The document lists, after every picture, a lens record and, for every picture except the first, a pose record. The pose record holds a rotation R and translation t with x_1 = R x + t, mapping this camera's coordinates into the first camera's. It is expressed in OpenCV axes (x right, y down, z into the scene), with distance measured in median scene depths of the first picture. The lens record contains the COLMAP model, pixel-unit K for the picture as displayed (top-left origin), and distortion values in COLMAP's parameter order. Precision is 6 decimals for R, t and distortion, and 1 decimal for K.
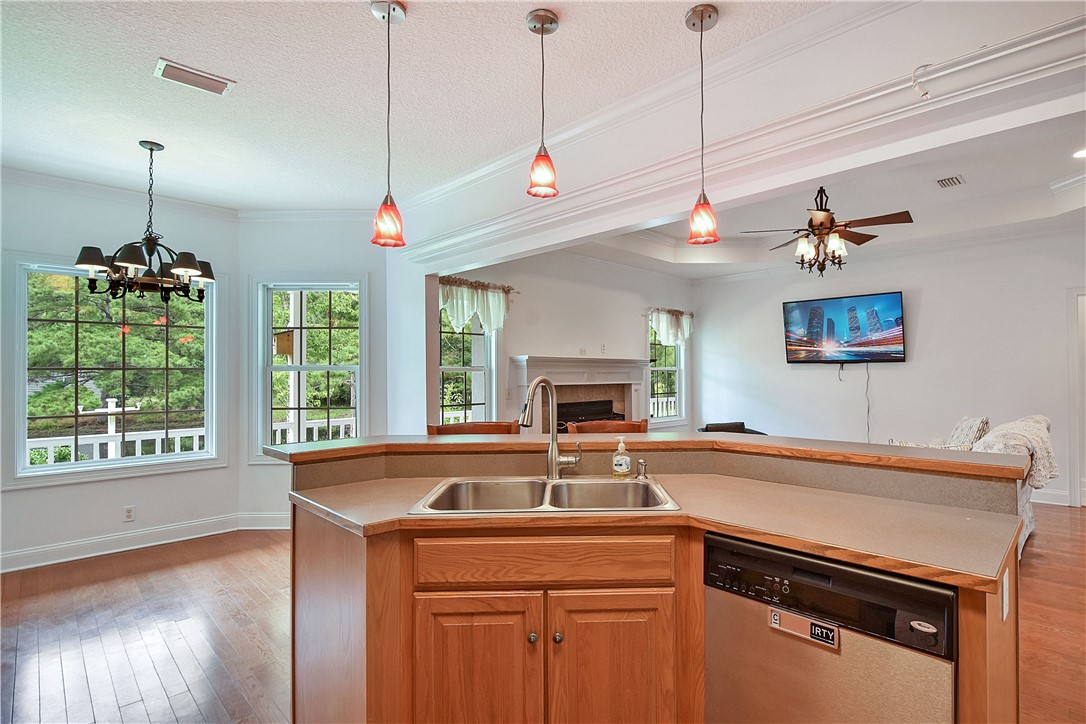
lens RADIAL K [[547.1, 0, 579.5], [0, 547.1, 378.7], [0, 0, 1]] dist [-0.004168, -0.001062]
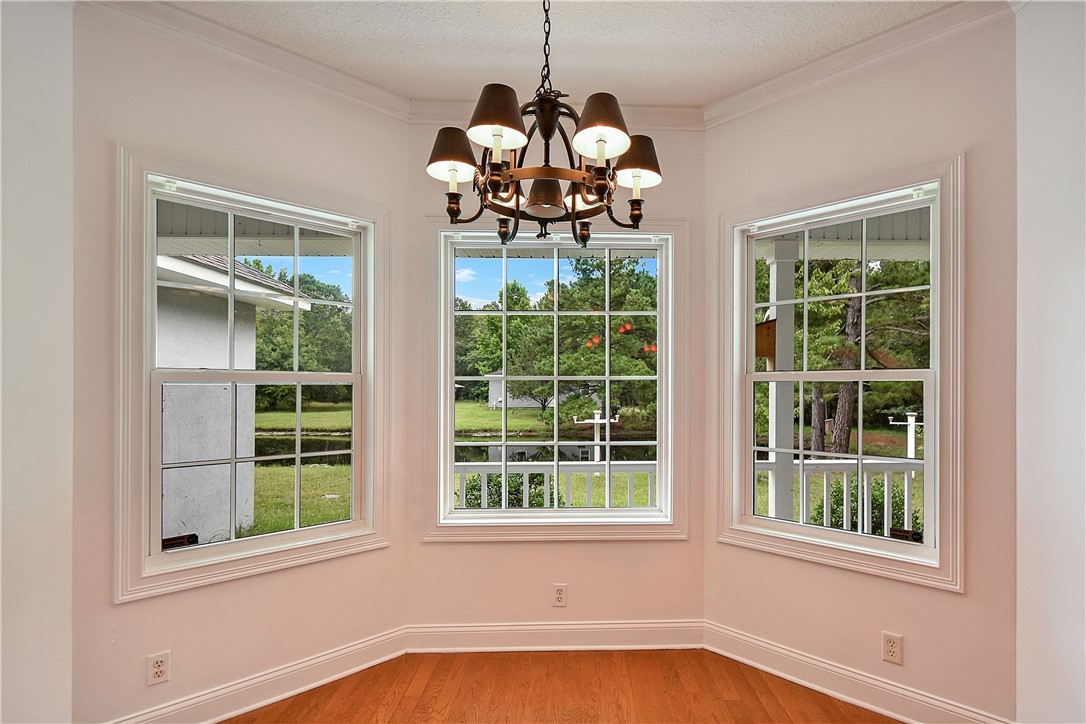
lens RADIAL K [[547.1, 0, 579.5], [0, 547.1, 378.7], [0, 0, 1]] dist [-0.004168, -0.001062]
pose [[0.714557, -0.010649, -0.699496, -0.305252], [-0.007327, 0.999715, -0.022705, -0.001628], [0.699539, 0.021349, 0.714275, 0.481054]]
